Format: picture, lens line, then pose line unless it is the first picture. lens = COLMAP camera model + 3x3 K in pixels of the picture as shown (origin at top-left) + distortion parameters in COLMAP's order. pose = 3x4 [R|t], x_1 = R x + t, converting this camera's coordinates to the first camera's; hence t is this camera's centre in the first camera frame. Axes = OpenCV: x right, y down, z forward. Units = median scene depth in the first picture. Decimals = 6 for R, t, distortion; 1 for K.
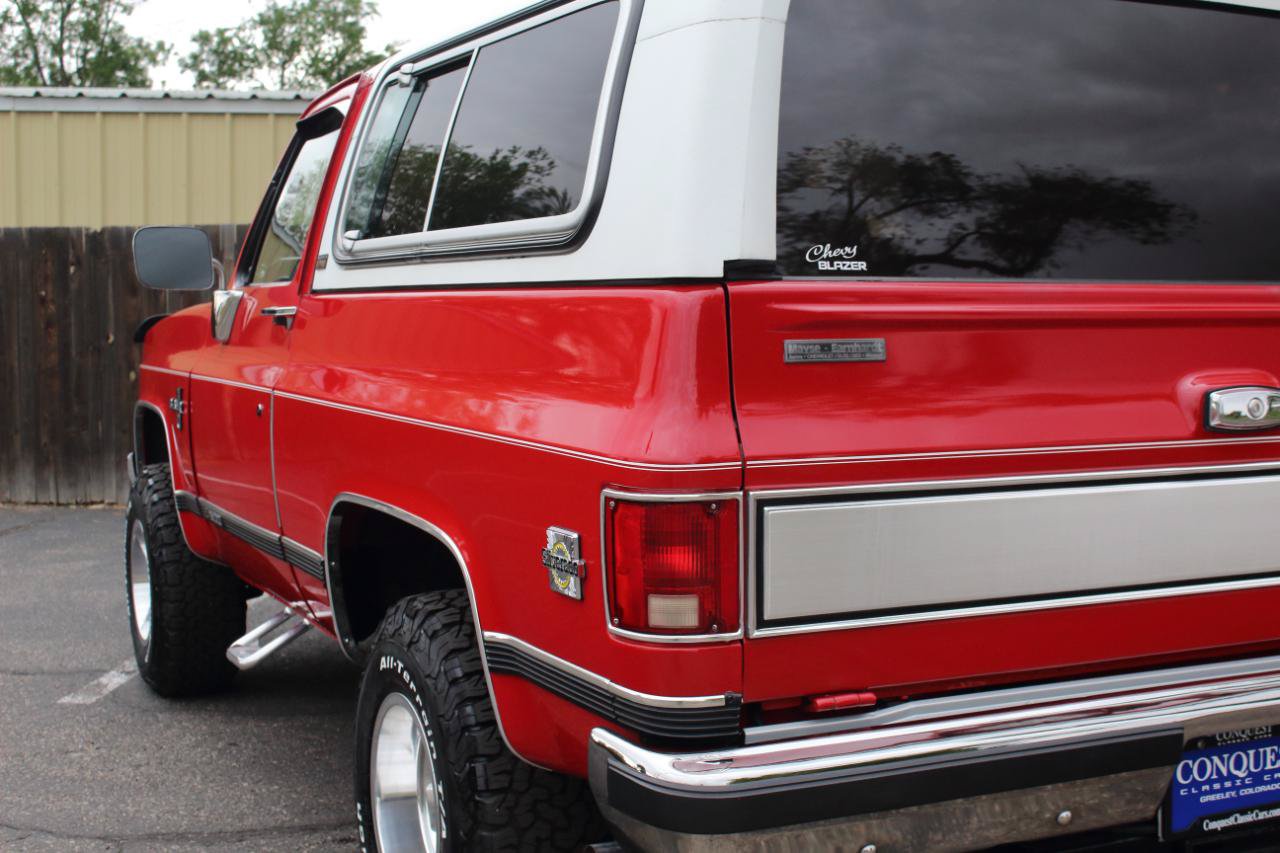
lens RADIAL K [[1708.4, 0, 656.7], [0, 1708.4, 440.5], [0, 0, 1]] dist [-0.088362, 0.126969]
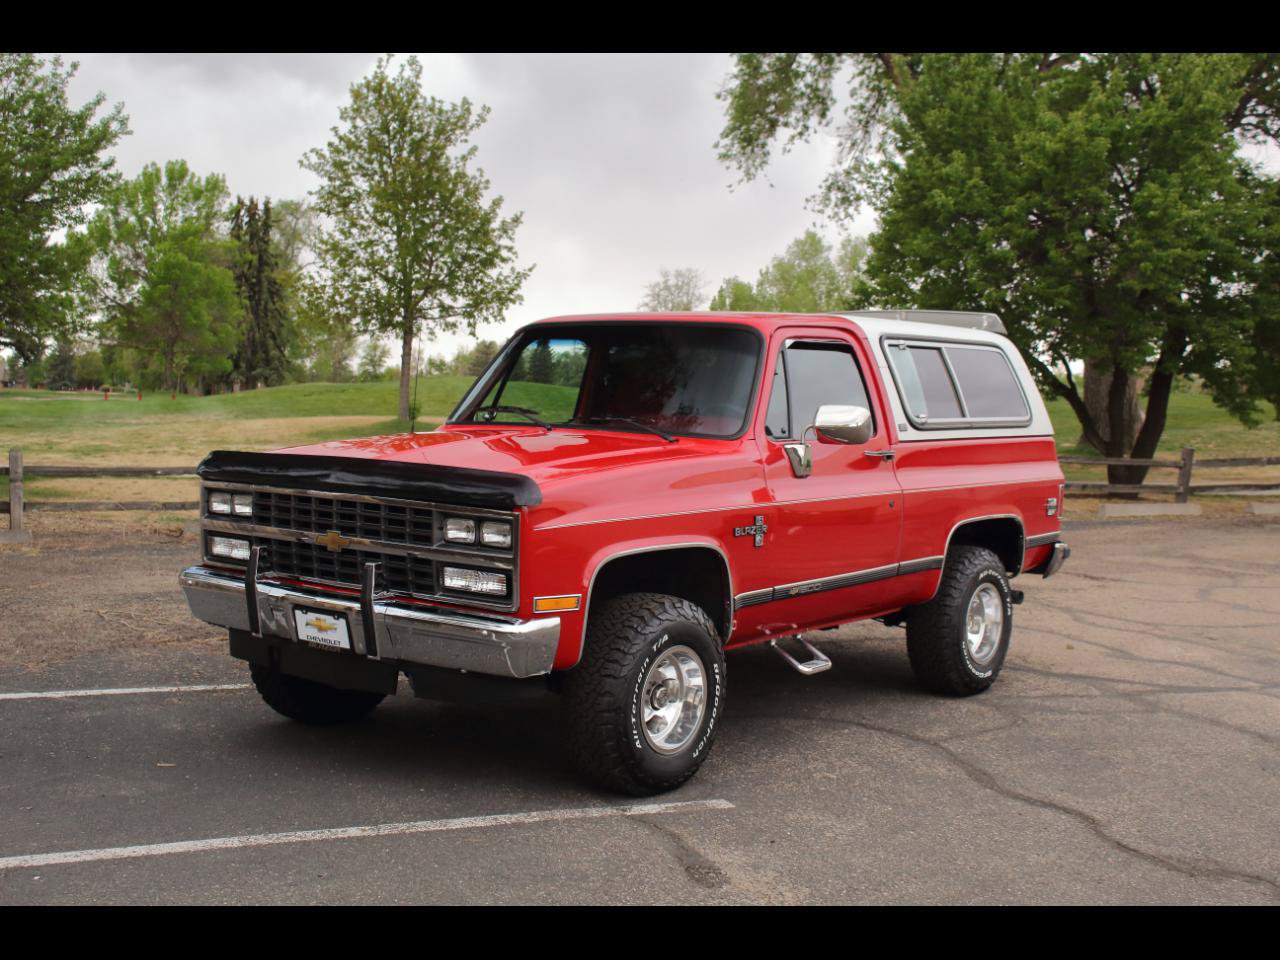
lens RADIAL K [[1665.1, 0, 634.4], [0, 1665.1, 478.9], [0, 0, 1]] dist [-0.054016, 0.009214]
pose [[-0.440237, -0.066764, 0.895396, -2.805266], [0.049226, 0.993937, 0.098314, -0.382680], [-0.896531, 0.087358, -0.434281, 3.229977]]
